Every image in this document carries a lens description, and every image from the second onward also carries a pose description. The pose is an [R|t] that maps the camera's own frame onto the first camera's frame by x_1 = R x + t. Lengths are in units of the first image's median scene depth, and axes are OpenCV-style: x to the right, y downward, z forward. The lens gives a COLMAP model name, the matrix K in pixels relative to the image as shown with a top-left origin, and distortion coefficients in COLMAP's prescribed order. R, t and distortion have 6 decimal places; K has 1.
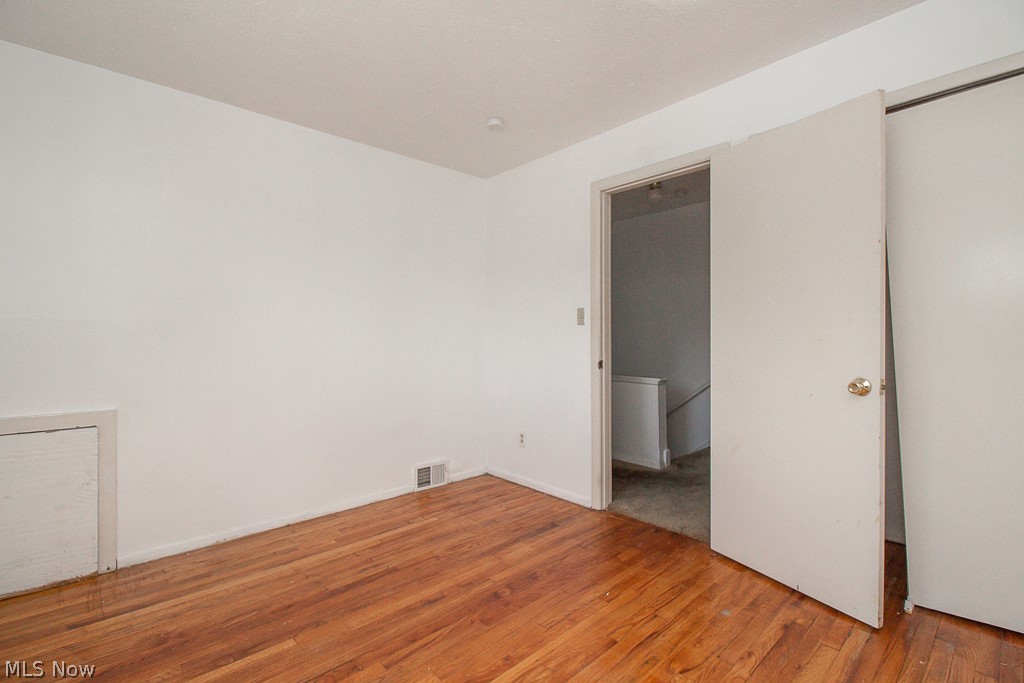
lens RADIAL K [[474.9, 0, 514.4], [0, 474.9, 336.2], [0, 0, 1]] dist [0.001655, -0.003853]
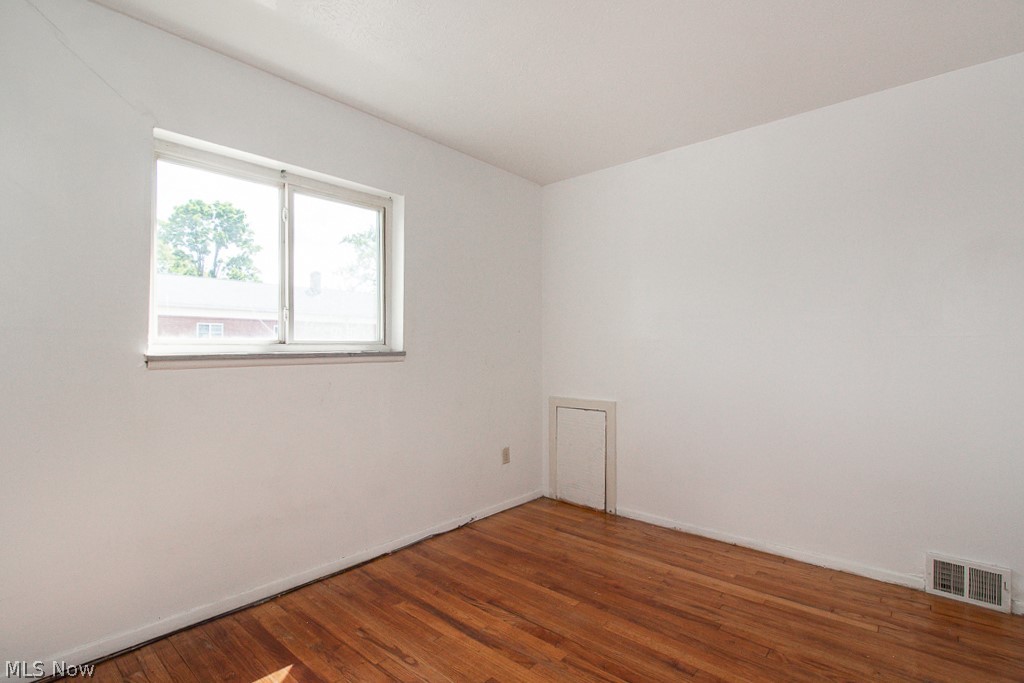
lens RADIAL K [[474.9, 0, 513.3], [0, 474.9, 338.8], [0, 0, 1]] dist [0.001655, -0.003853]
pose [[0.113304, -0.020816, -0.993342, 0.527823], [-0.006139, 0.999747, -0.021650, -0.003755], [0.993541, 0.008551, 0.113147, 0.501334]]
